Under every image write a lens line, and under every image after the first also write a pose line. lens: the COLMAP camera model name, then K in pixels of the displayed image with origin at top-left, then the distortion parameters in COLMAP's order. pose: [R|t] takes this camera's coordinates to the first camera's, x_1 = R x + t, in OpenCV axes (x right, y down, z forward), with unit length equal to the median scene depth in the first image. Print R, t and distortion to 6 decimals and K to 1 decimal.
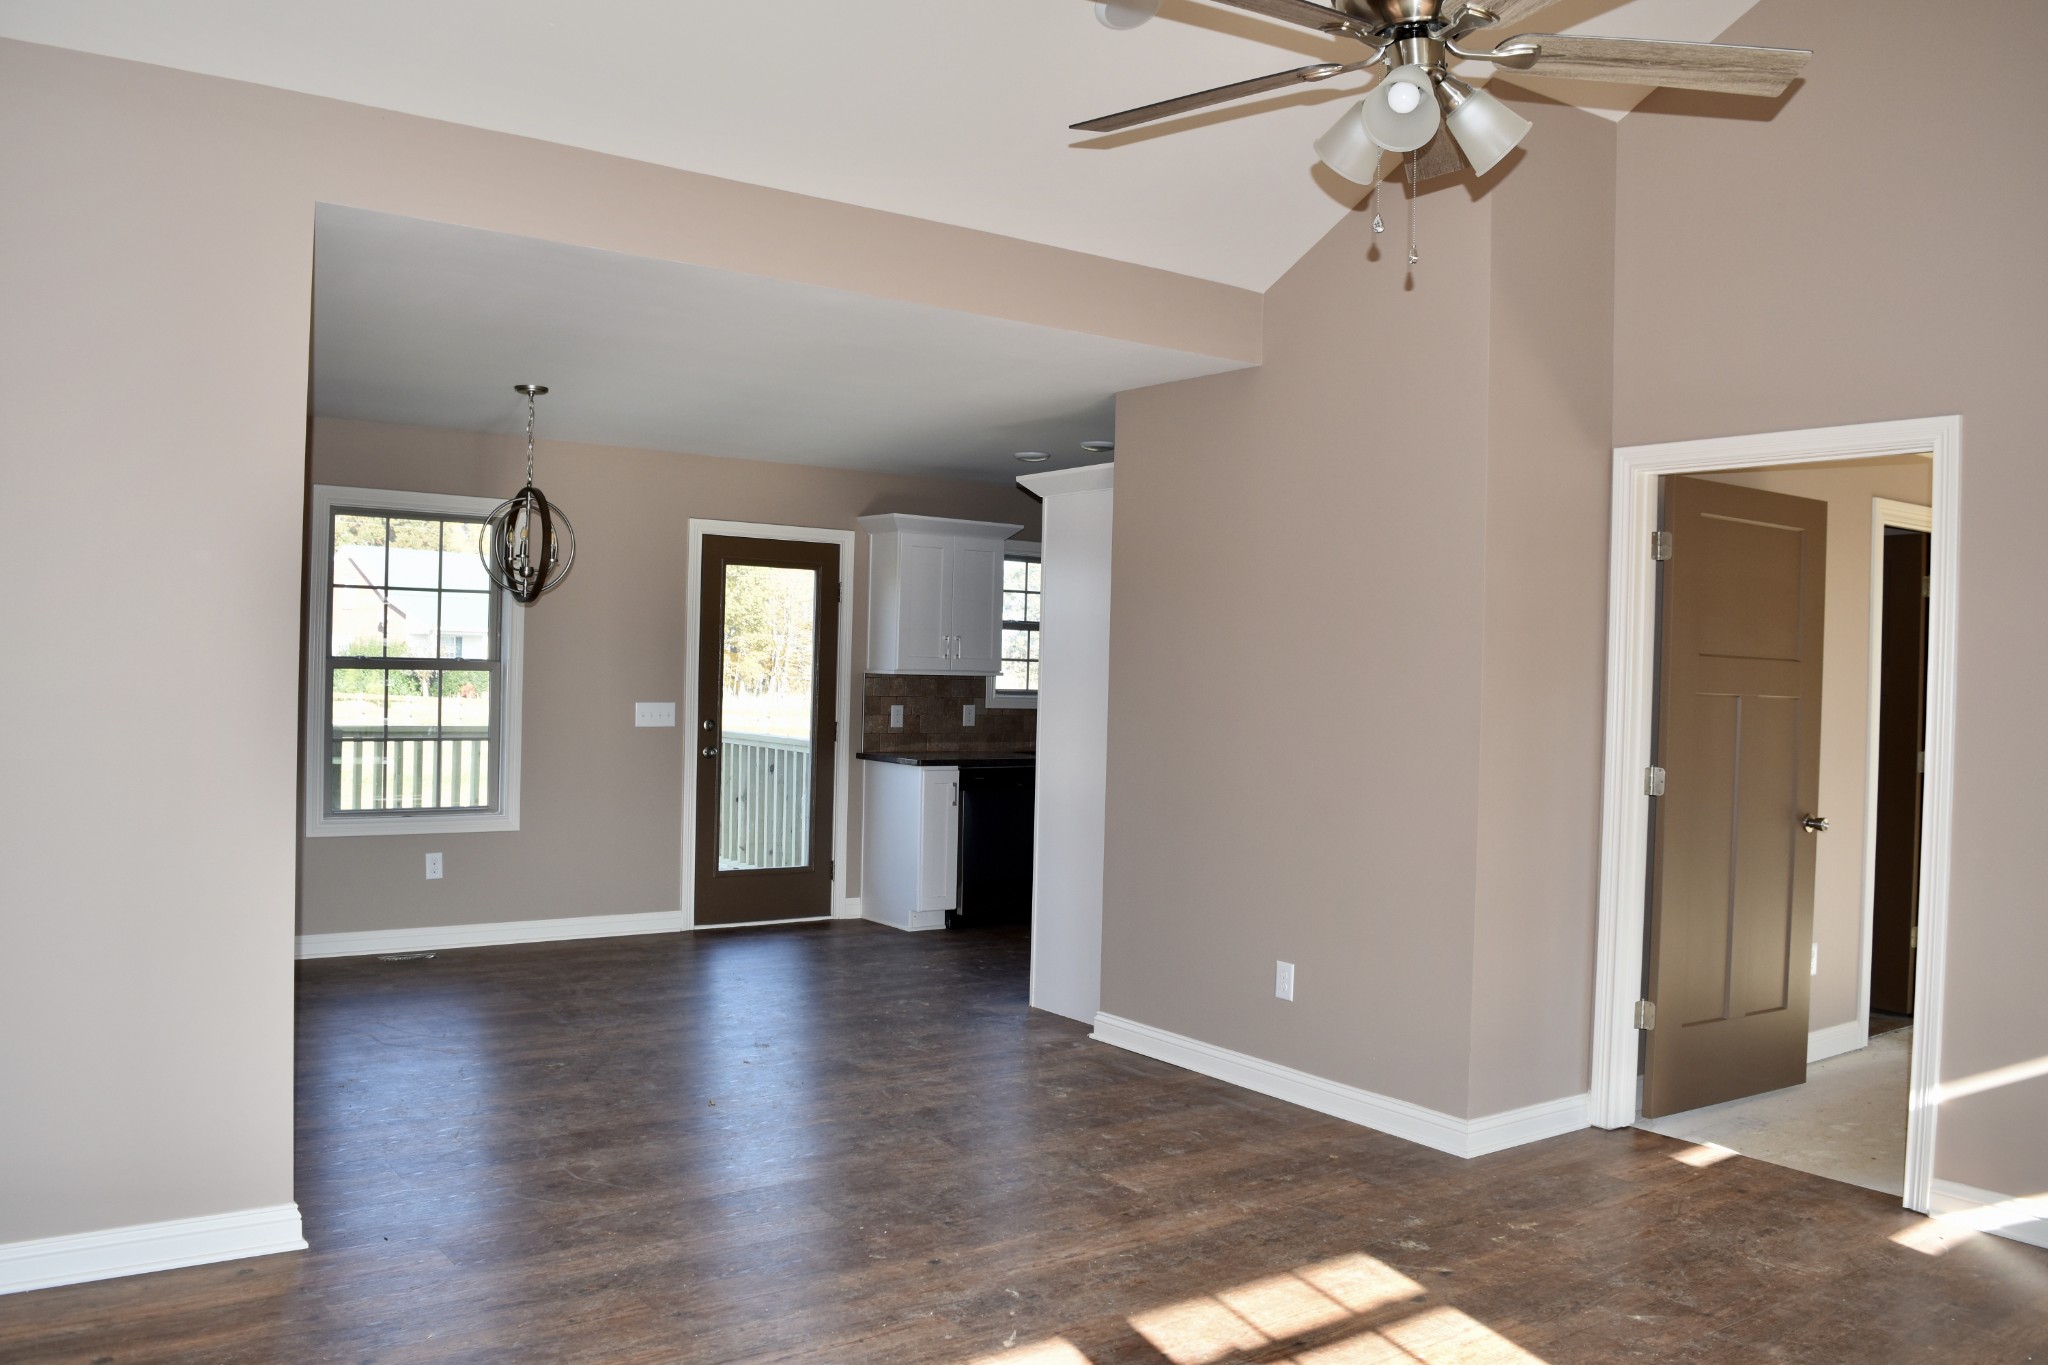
lens RADIAL K [[1612.4, 0, 1024.0], [0, 1612.4, 682.5], [0, 0, 1]] dist [-0.093296, 0.009044]
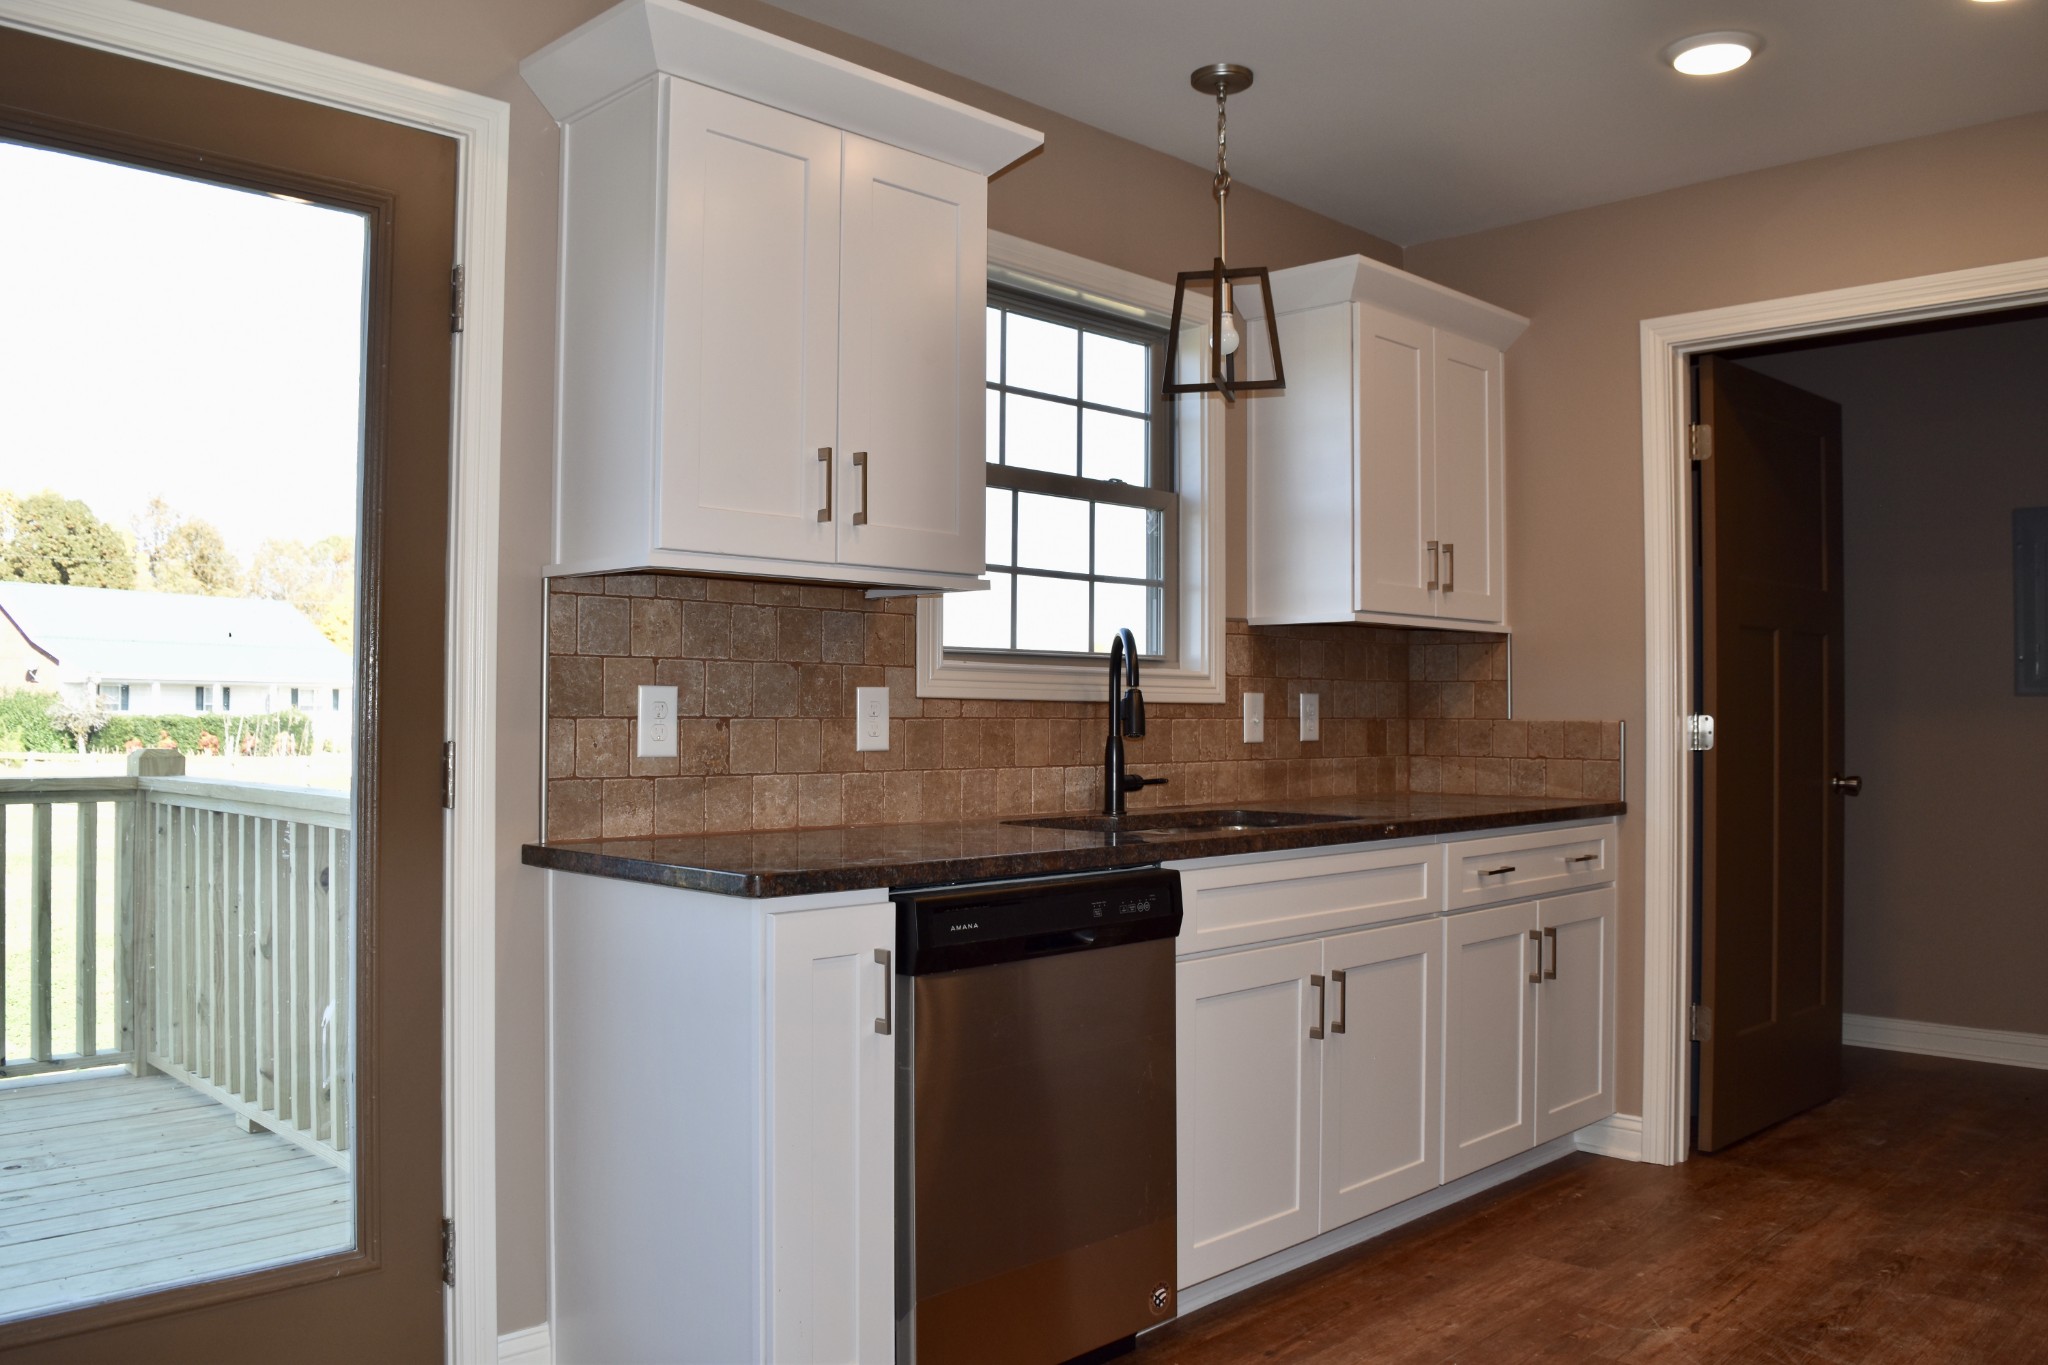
lens RADIAL K [[1612.4, 0, 1024.0], [0, 1612.4, 682.5], [0, 0, 1]] dist [-0.093296, 0.009044]
pose [[0.986821, -0.017142, 0.160902, -0.058653], [0.021580, 0.999432, -0.025874, 0.022885], [-0.160367, 0.029005, 0.986631, 0.682985]]
